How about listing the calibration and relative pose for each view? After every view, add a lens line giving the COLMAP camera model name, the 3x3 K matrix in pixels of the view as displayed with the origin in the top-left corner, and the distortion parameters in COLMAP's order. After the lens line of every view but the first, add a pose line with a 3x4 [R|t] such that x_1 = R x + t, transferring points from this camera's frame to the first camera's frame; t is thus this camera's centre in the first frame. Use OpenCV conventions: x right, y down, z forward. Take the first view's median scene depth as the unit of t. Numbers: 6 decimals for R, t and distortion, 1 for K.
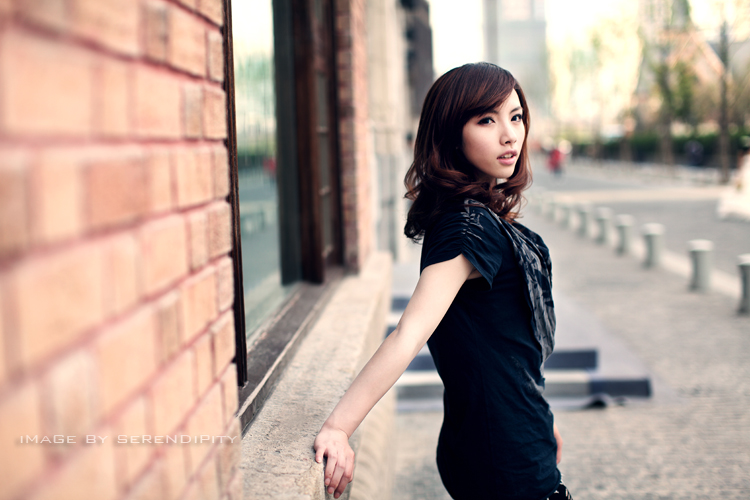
lens RADIAL K [[1120.5, 0, 375.0], [0, 1120.5, 250.0], [0, 0, 1]] dist [-0.162515, 0.243687]
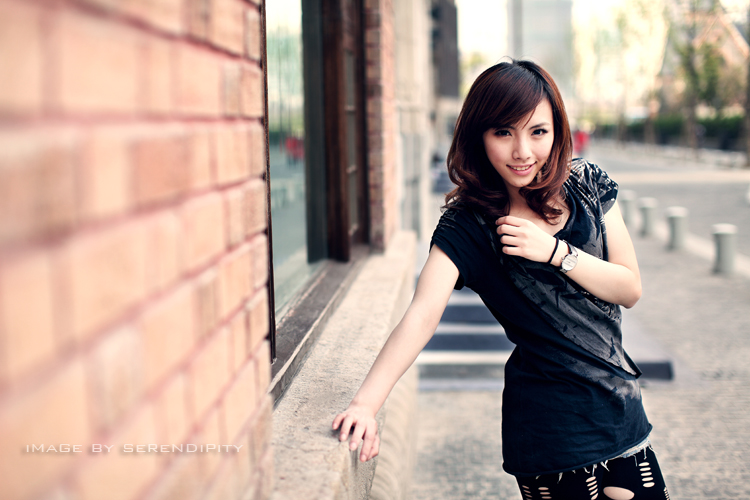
lens RADIAL K [[1120.5, 0, 375.0], [0, 1120.5, 250.0], [0, 0, 1]] dist [-0.162515, 0.243687]
pose [[0.999728, 0.013901, -0.018737, -0.004026], [-0.013538, 0.999721, 0.019358, -0.000264], [0.019001, -0.019099, 0.999637, -0.002072]]
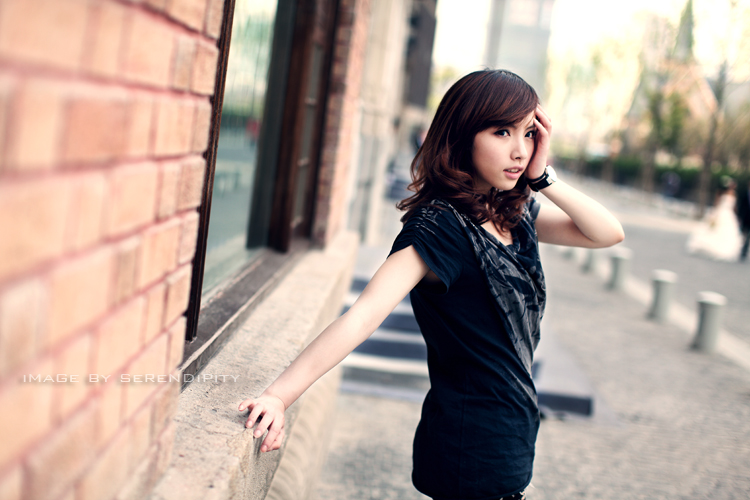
lens RADIAL K [[1120.5, 0, 375.0], [0, 1120.5, 250.0], [0, 0, 1]] dist [-0.162515, 0.243687]
pose [[0.986676, 0.160042, 0.029289, 0.001550], [-0.160518, 0.986924, 0.014681, -0.000160], [-0.026557, -0.019187, 0.999463, -0.004163]]
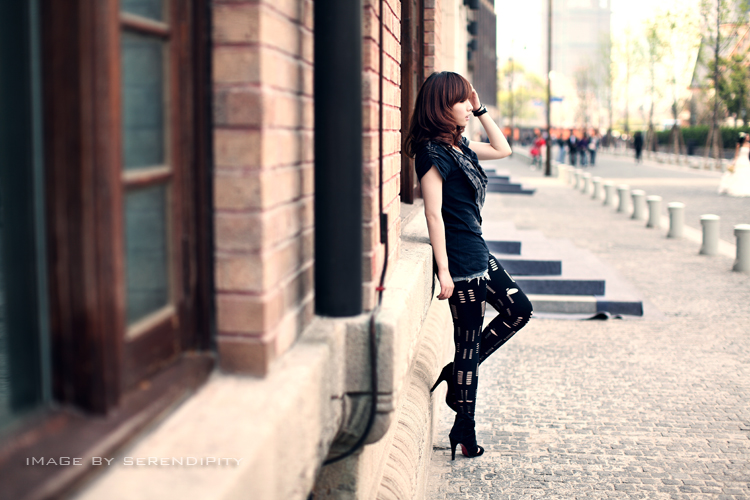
lens RADIAL K [[1120.5, 0, 375.0], [0, 1120.5, 250.0], [0, 0, 1]] dist [-0.162515, 0.243687]
pose [[0.998182, 0.036112, -0.048254, -0.019448], [-0.035382, 0.999247, 0.015896, 0.068233], [0.048792, -0.014160, 0.998709, -0.567594]]
